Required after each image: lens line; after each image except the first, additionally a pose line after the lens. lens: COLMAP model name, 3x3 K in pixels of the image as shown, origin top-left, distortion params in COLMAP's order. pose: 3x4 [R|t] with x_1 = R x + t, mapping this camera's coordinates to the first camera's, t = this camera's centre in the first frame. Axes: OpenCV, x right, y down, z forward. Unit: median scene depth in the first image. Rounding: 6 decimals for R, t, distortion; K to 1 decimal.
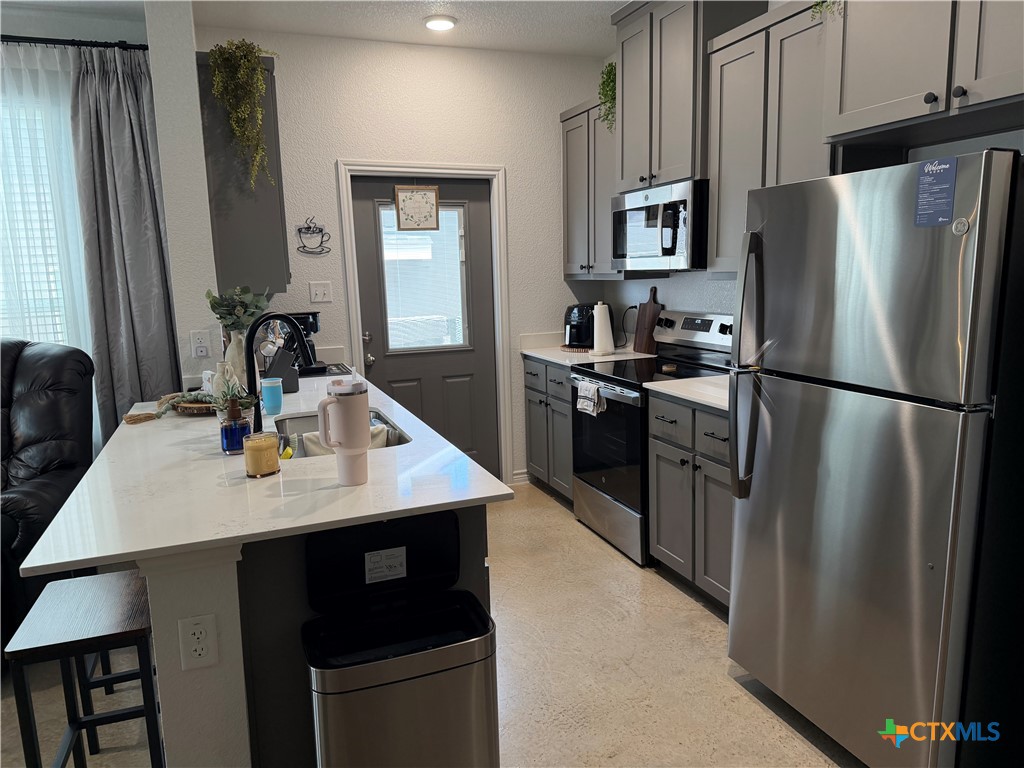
lens RADIAL K [[707.3, 0, 516.8], [0, 707.3, 391.3], [0, 0, 1]] dist [0.085415, -0.128368]
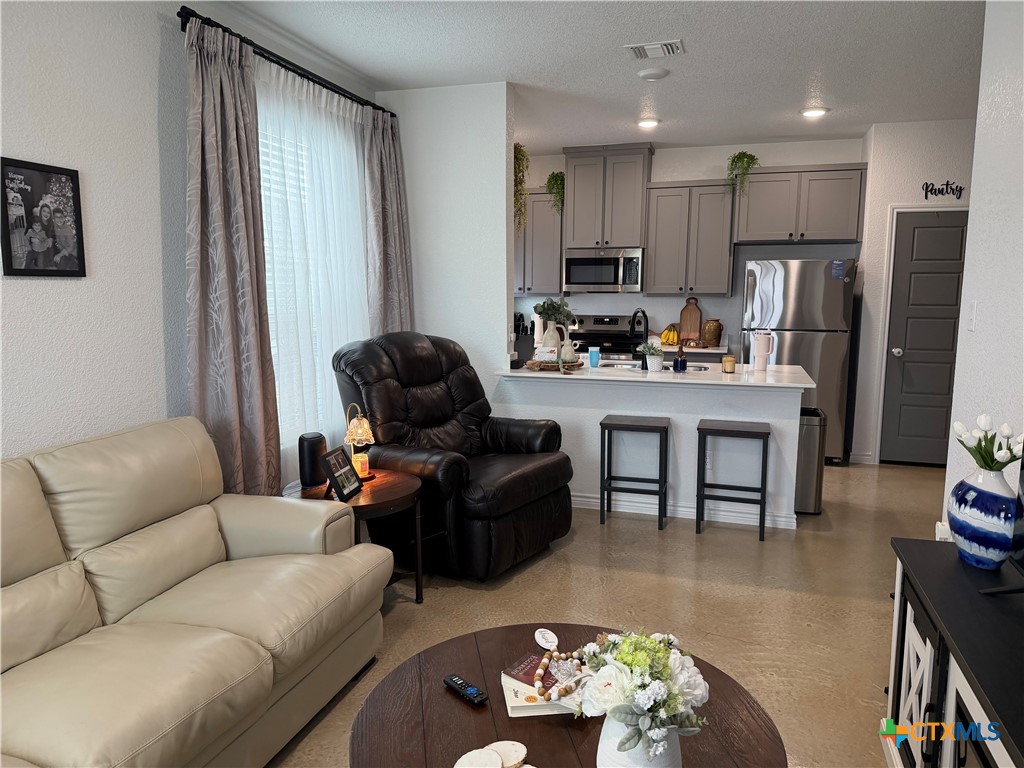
lens RADIAL K [[707.3, 0, 516.8], [0, 707.3, 391.3], [0, 0, 1]] dist [0.085415, -0.128368]
pose [[0.628856, -0.086311, 0.772716, -1.227479], [0.114934, 0.993221, 0.017405, 0.026317], [-0.768980, 0.077866, 0.634513, 0.018694]]
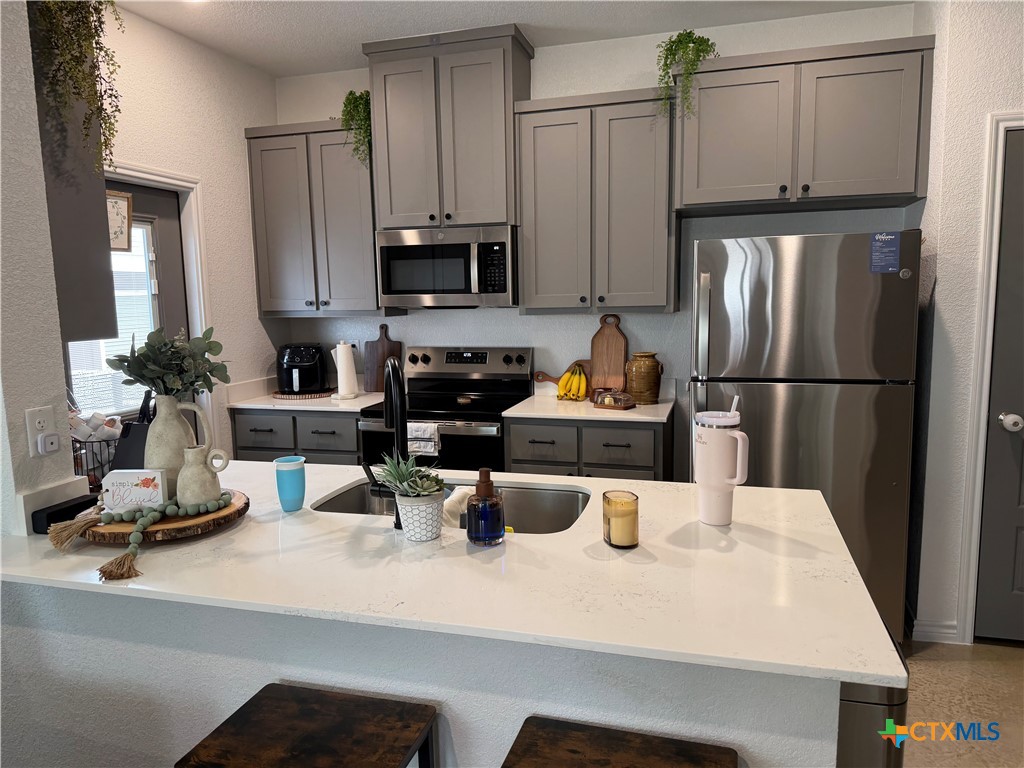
lens RADIAL K [[707.3, 0, 516.8], [0, 707.3, 391.3], [0, 0, 1]] dist [0.085415, -0.128368]
pose [[0.617261, -0.091167, 0.781459, -0.487297], [0.139309, 0.990234, 0.005485, -0.035957], [-0.774327, 0.105479, 0.623933, 0.264188]]
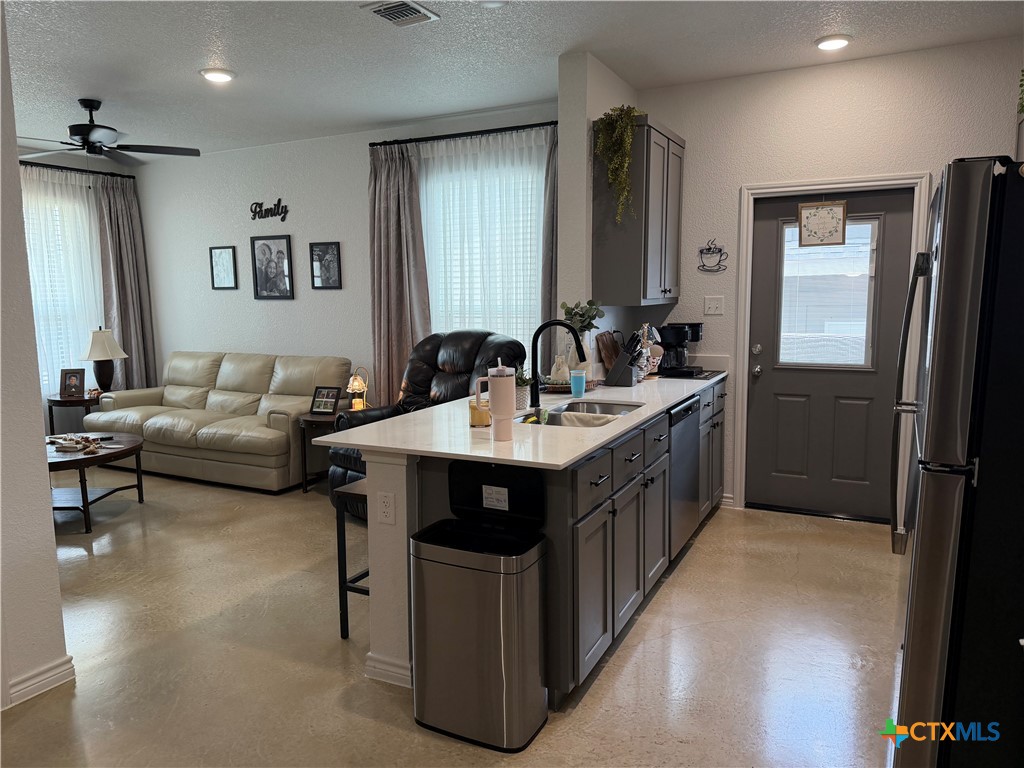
lens RADIAL K [[707.3, 0, 516.8], [0, 707.3, 391.3], [0, 0, 1]] dist [0.085415, -0.128368]
pose [[0.657293, 0.120803, -0.743890, 0.371547], [-0.132980, 0.990172, 0.043298, -0.013438], [0.741810, 0.070463, 0.666898, 0.035239]]
